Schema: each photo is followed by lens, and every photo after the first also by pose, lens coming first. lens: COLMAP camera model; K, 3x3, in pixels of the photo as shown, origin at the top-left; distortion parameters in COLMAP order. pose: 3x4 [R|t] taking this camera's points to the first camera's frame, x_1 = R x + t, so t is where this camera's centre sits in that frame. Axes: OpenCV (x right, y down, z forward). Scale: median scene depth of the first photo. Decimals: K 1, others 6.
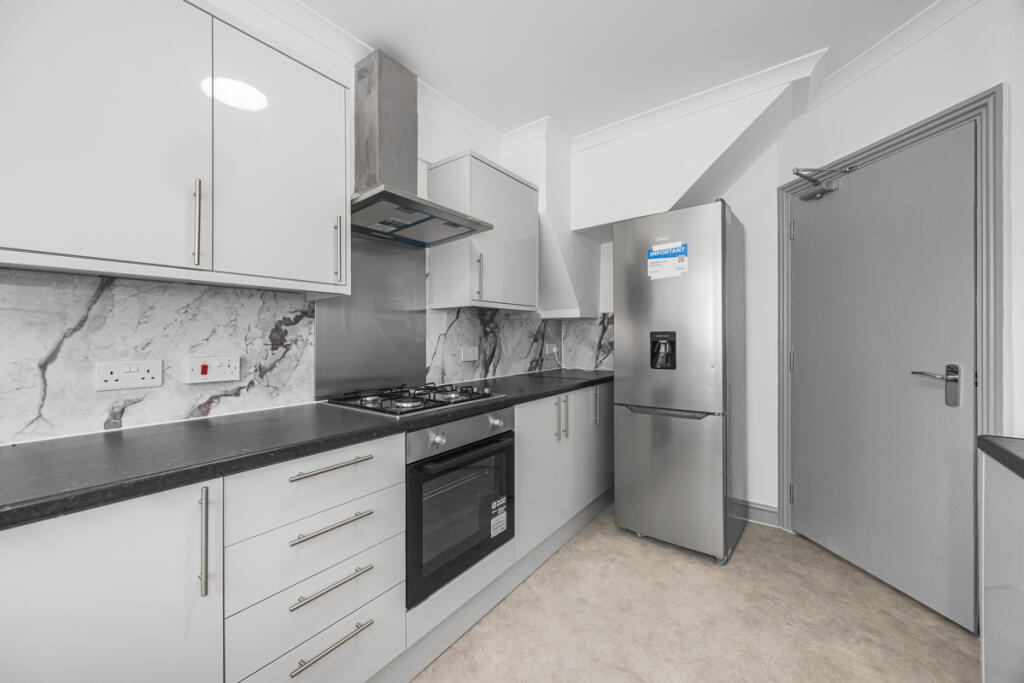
lens RADIAL K [[393.1, 0, 515.6], [0, 393.1, 343.5], [0, 0, 1]] dist [-0.003976, 0.000594]
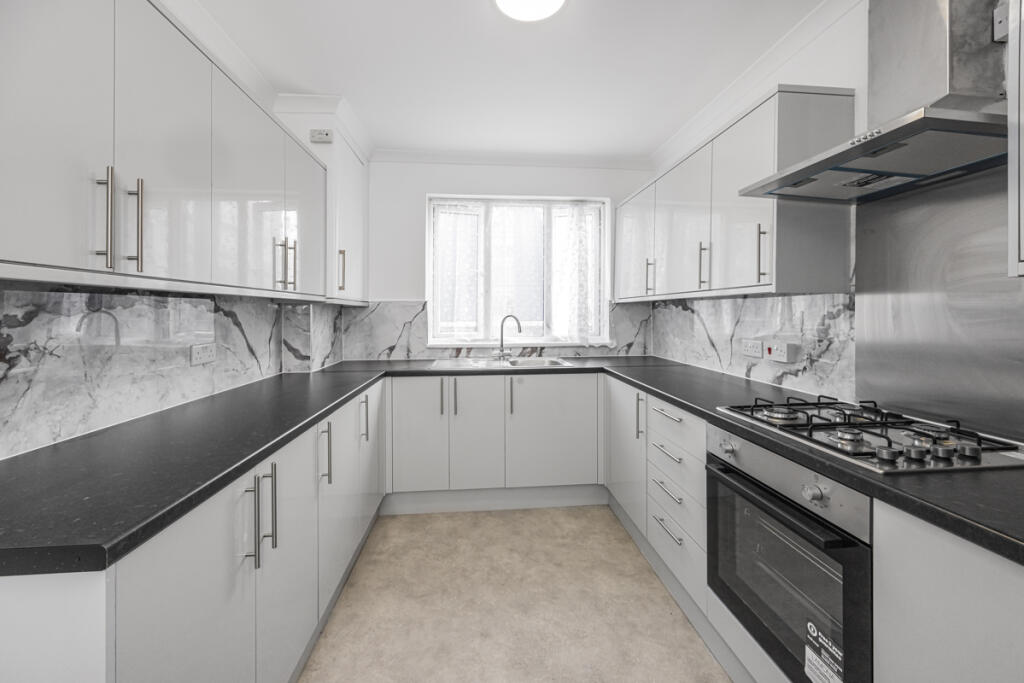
lens RADIAL K [[393.1, 0, 526.2], [0, 393.1, 308.5], [0, 0, 1]] dist [-0.003976, 0.000594]
pose [[-0.719322, 0.004090, -0.694664, 0.720638], [0.000240, 0.999984, 0.005638, -0.082310], [0.694676, 0.003889, -0.719312, 1.218022]]
